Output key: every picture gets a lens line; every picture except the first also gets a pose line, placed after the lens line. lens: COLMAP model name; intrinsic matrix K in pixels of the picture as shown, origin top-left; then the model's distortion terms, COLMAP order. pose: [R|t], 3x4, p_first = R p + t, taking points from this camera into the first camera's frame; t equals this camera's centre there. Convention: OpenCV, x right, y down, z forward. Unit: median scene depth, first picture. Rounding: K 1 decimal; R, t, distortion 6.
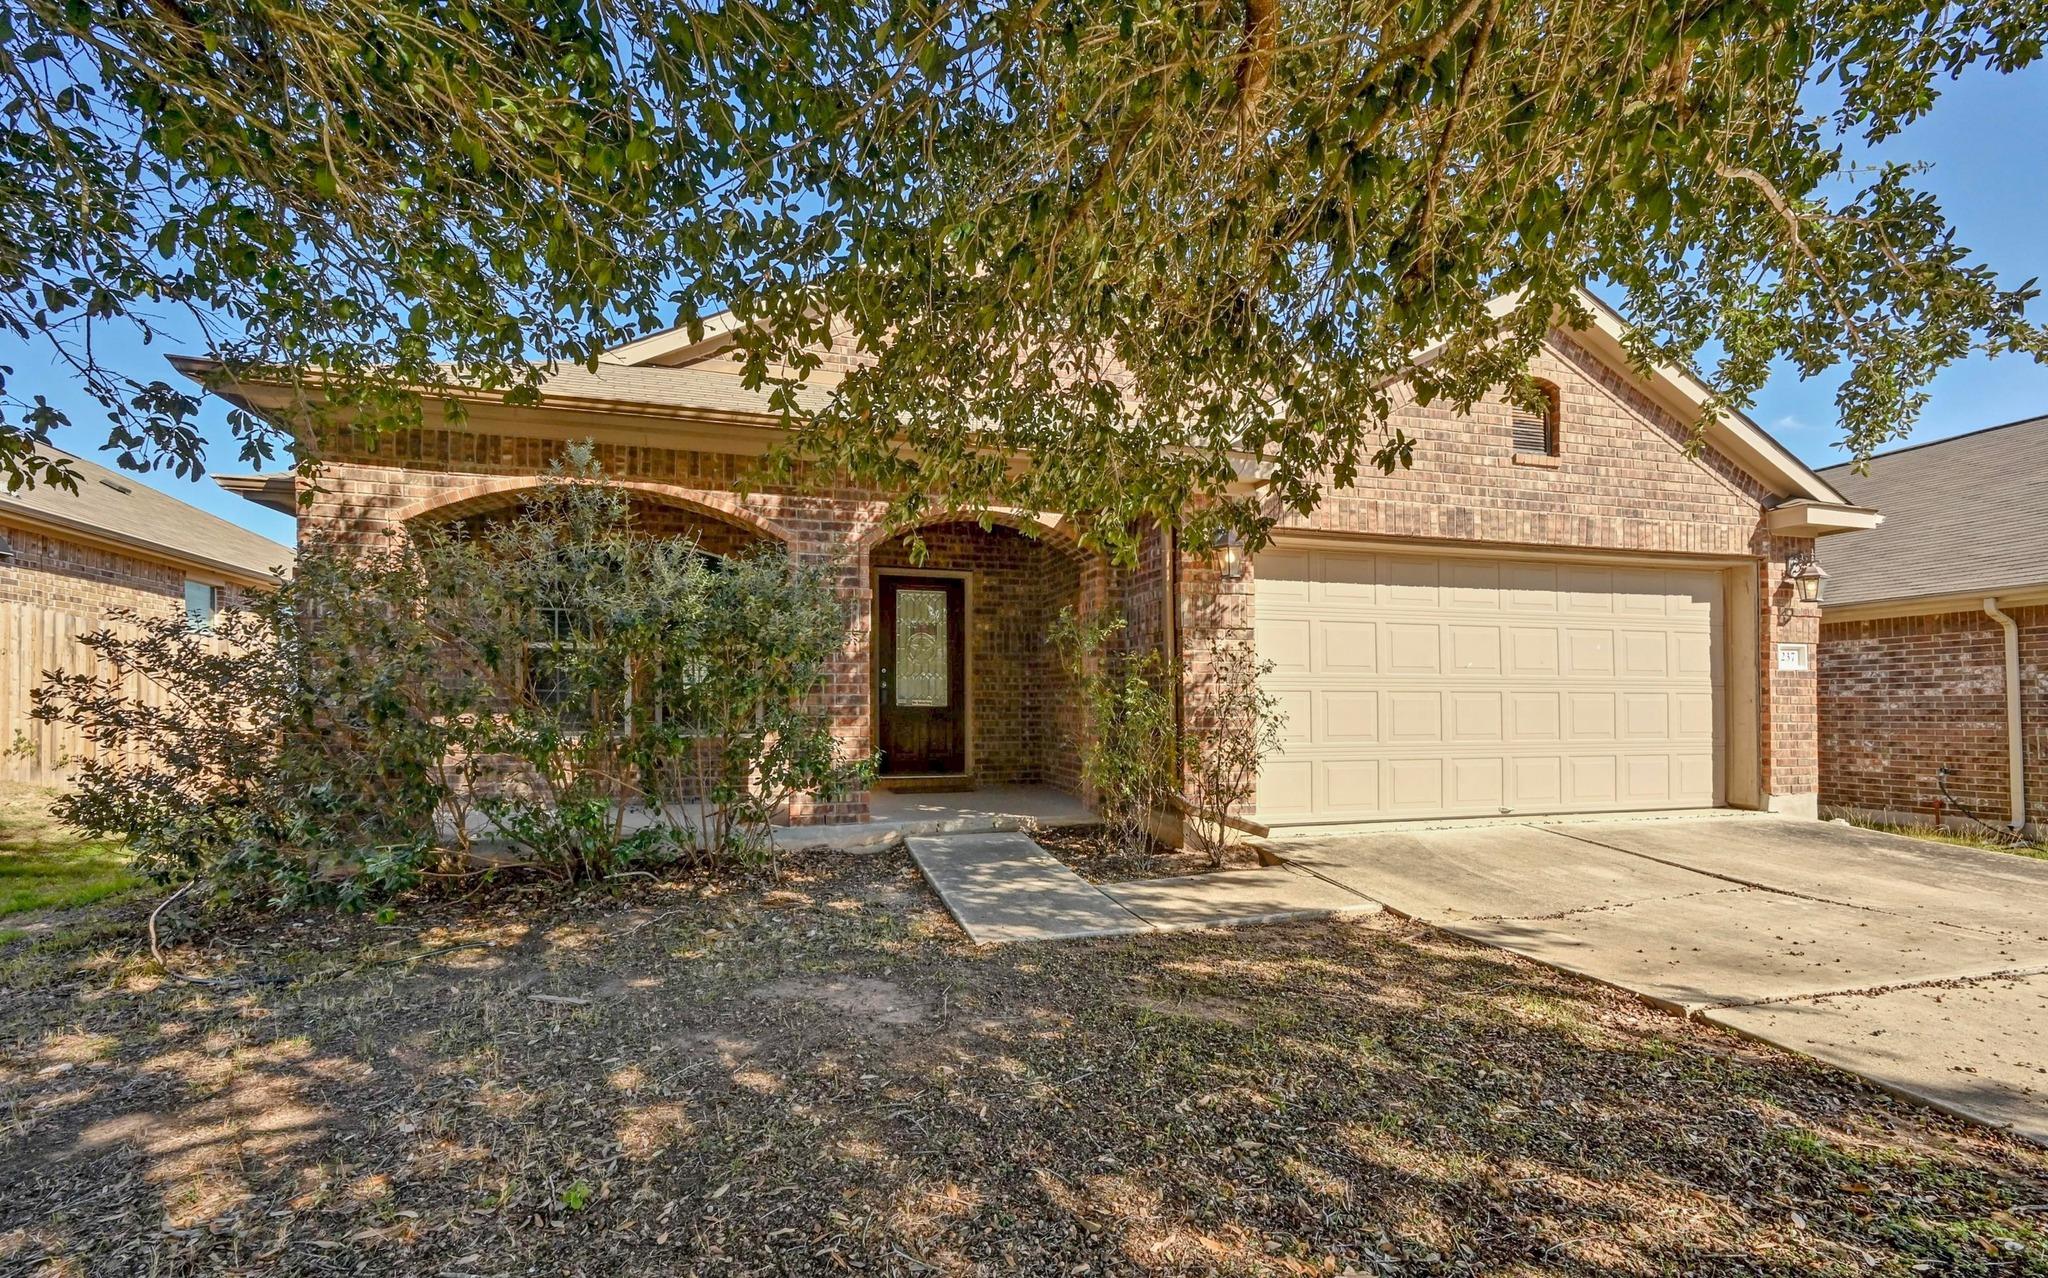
lens RADIAL K [[873.9, 0, 1043.2], [0, 873.9, 721.2], [0, 0, 1]] dist [0.007767, 0.000135]
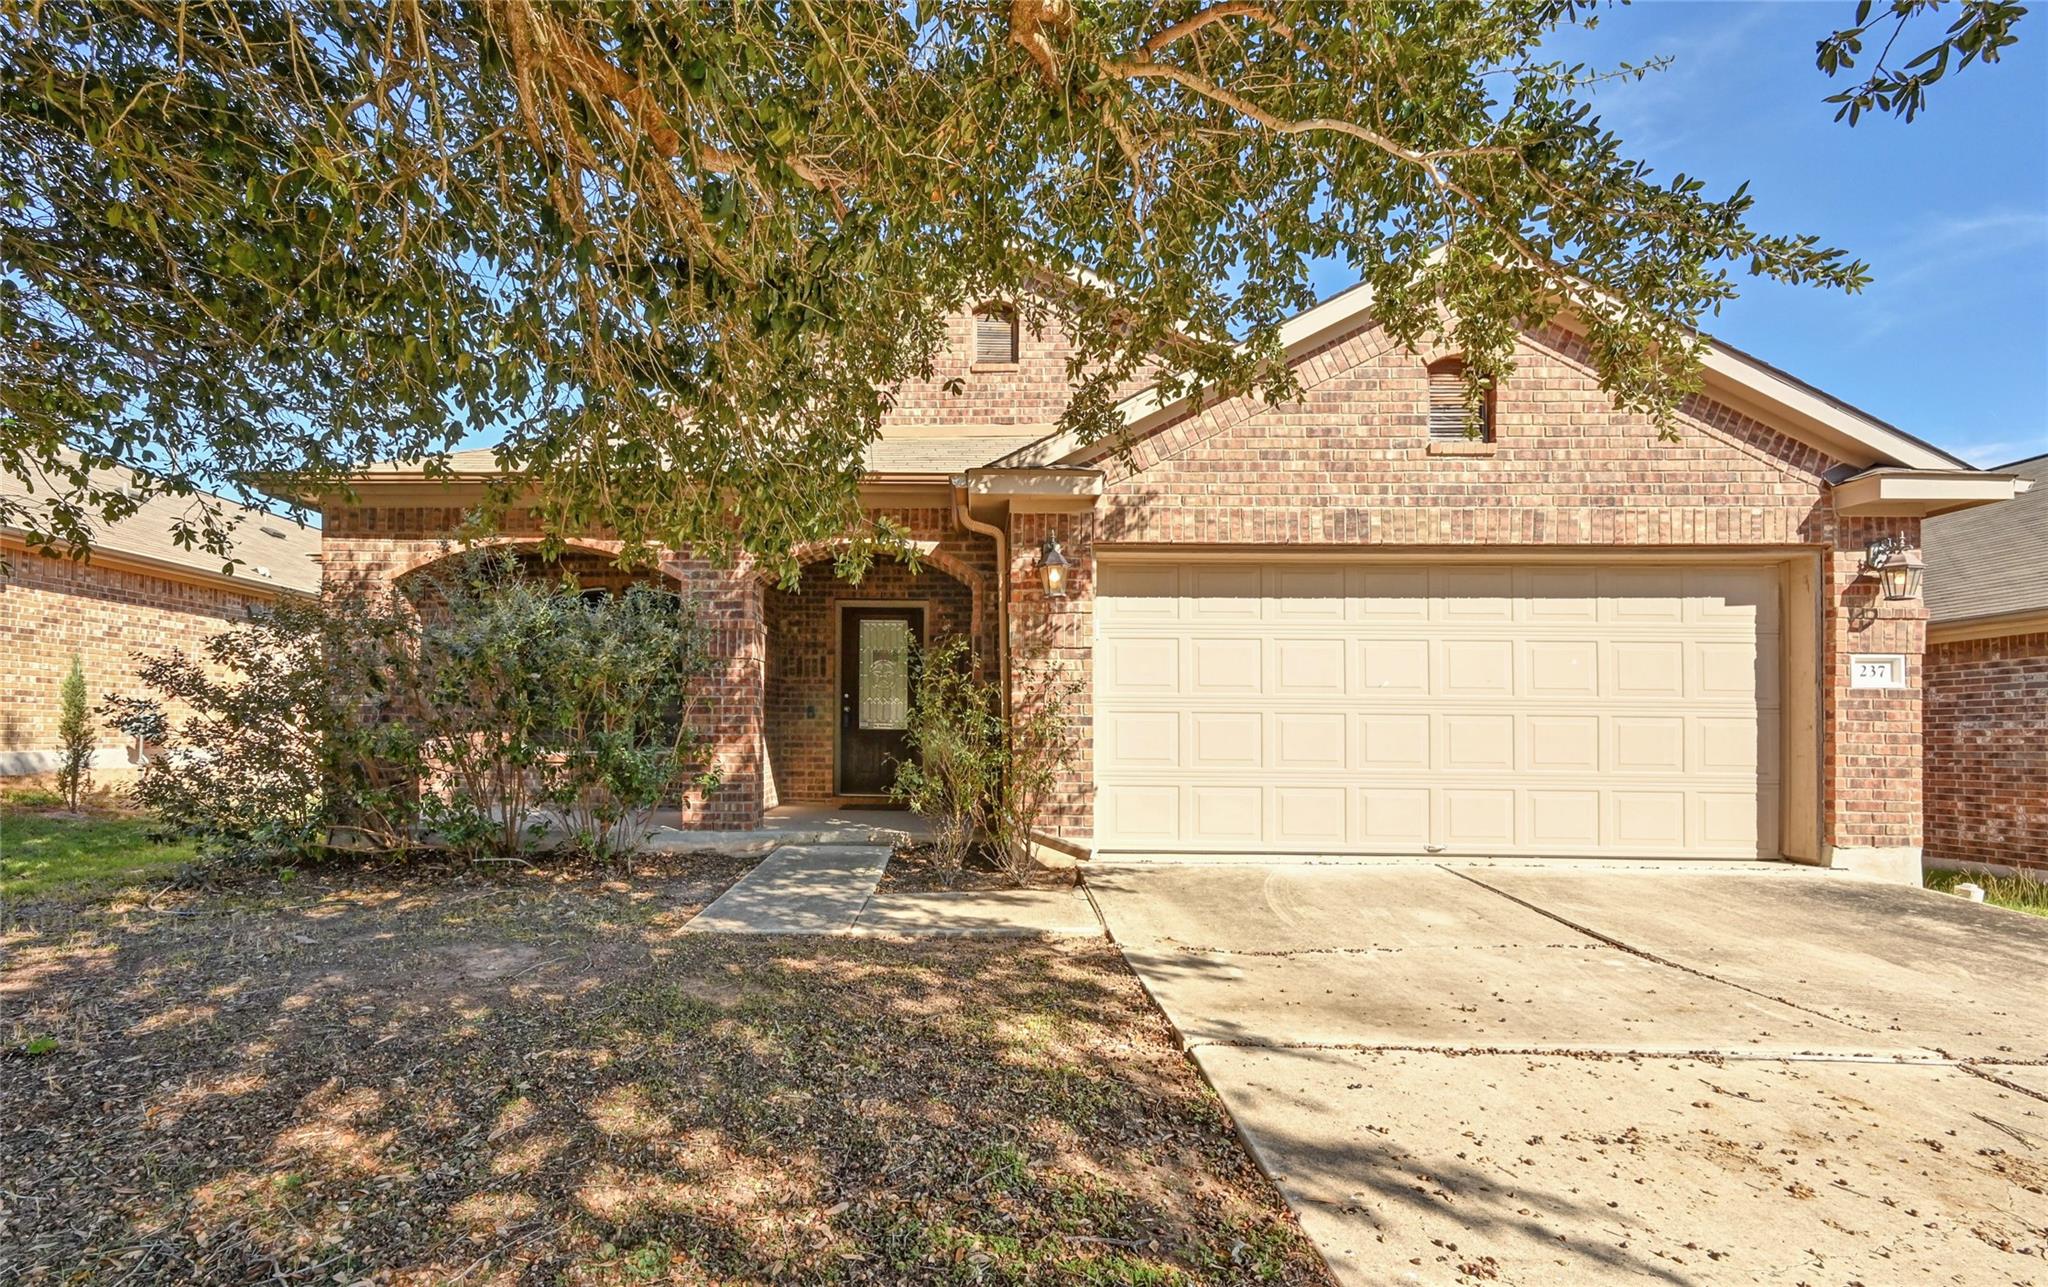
lens RADIAL K [[873.9, 0, 972.1], [0, 873.9, 750.9], [0, 0, 1]] dist [0.007767, 0.000135]
pose [[0.954963, 0.013090, -0.296435, 0.414454], [-0.013784, 0.999905, -0.000254, 0.011710], [0.296404, 0.004329, 0.955053, 0.024813]]
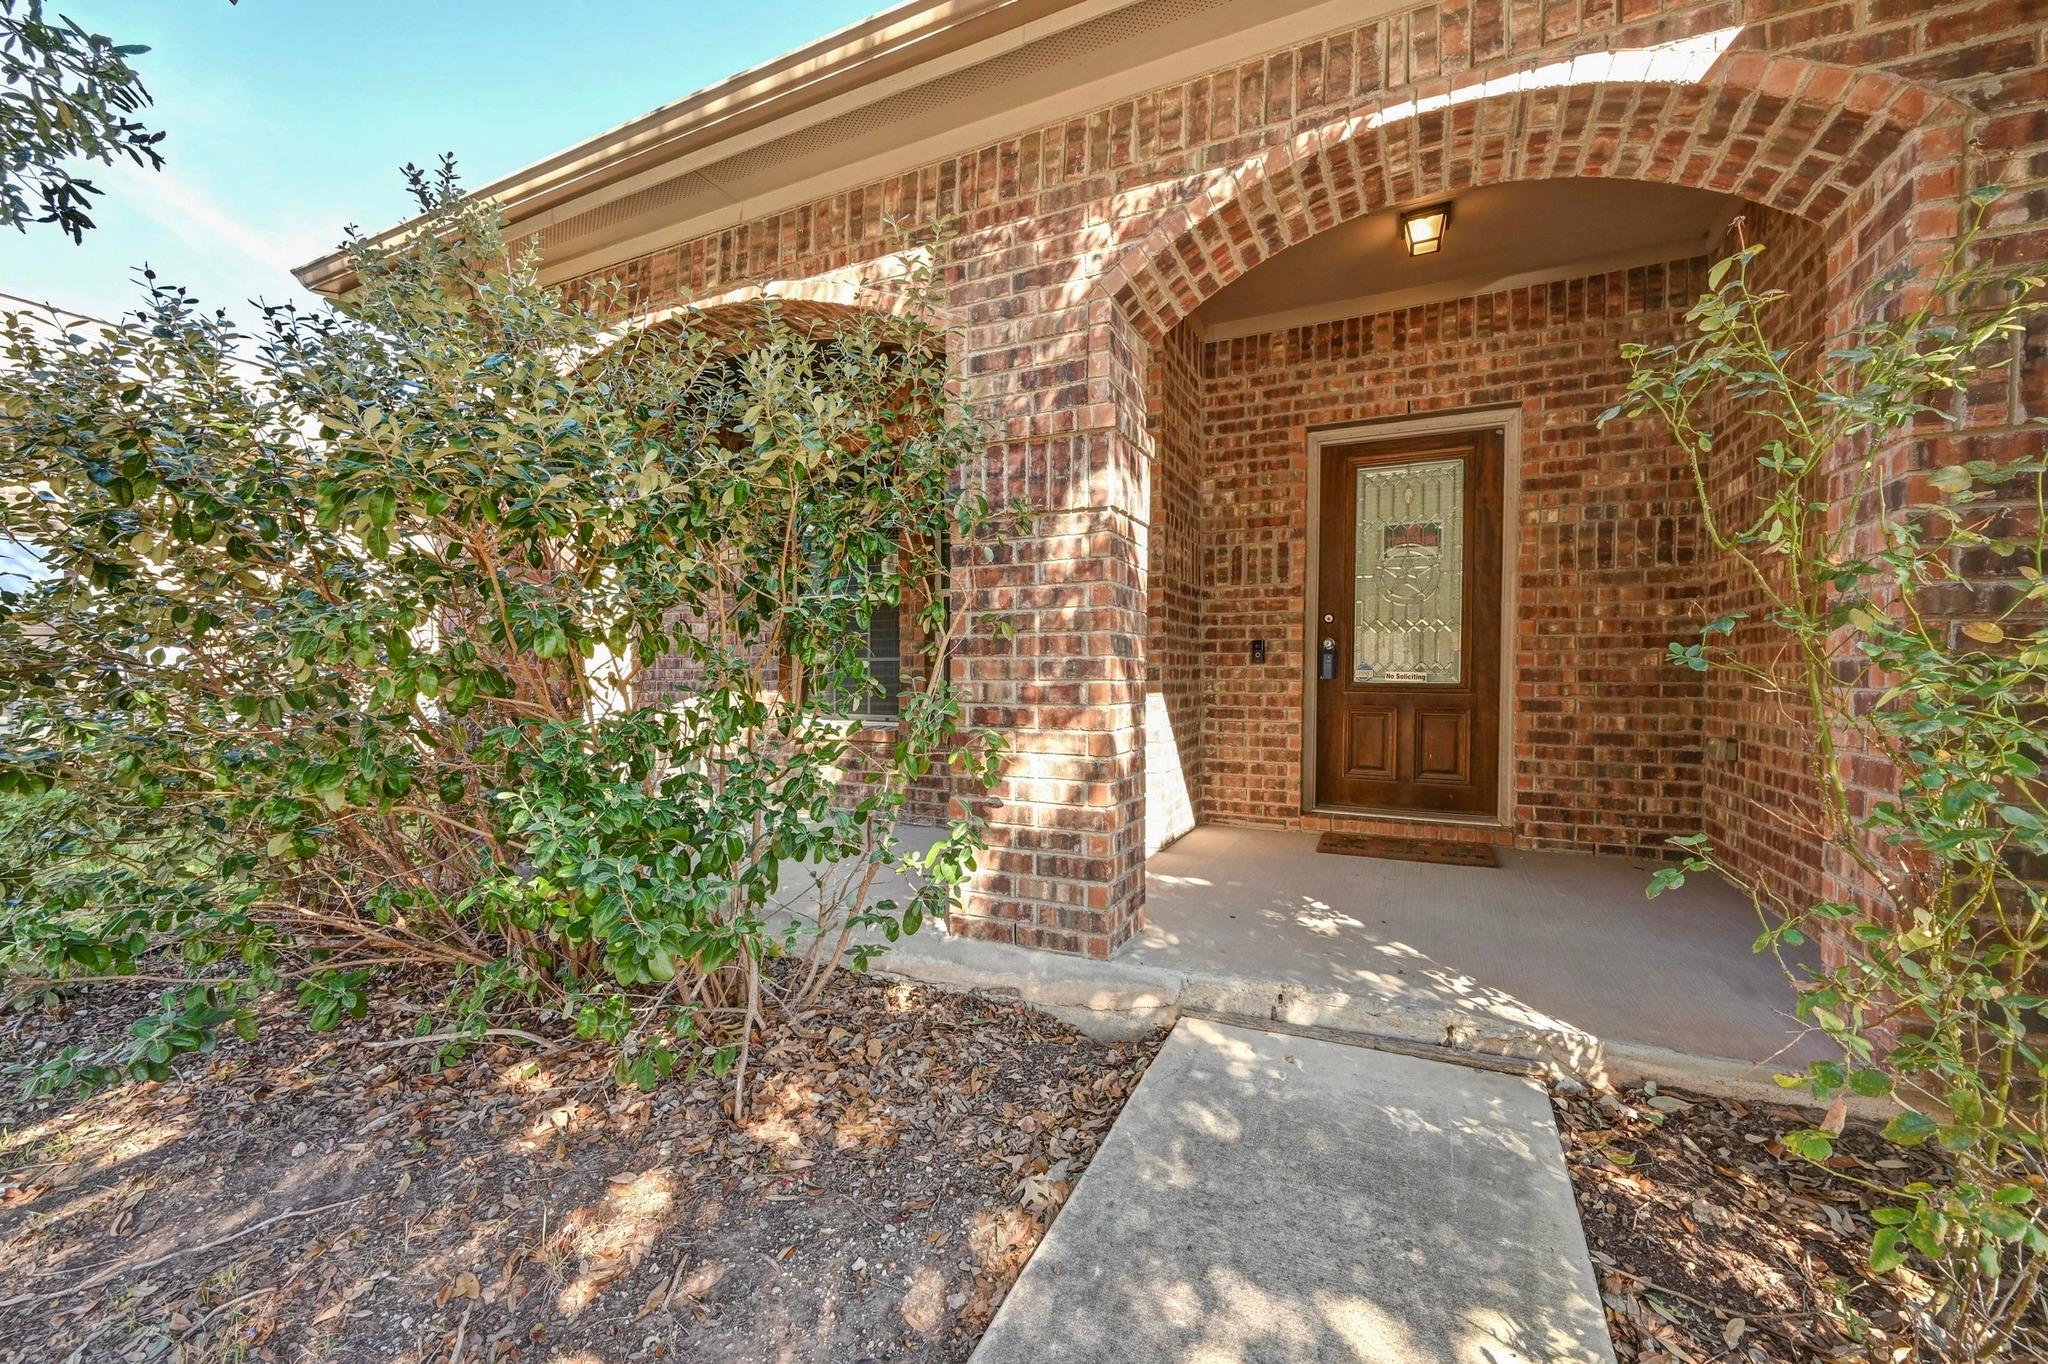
lens RADIAL K [[807.7, 0, 1026.0], [0, 807.7, 691.7], [0, 0, 1]] dist [-0.001722, 0.000403]
pose [[0.728164, 0.014637, -0.685247, 0.041768], [-0.016918, 0.999851, 0.003380, -0.014788], [0.685195, 0.009132, 0.728303, 0.719901]]
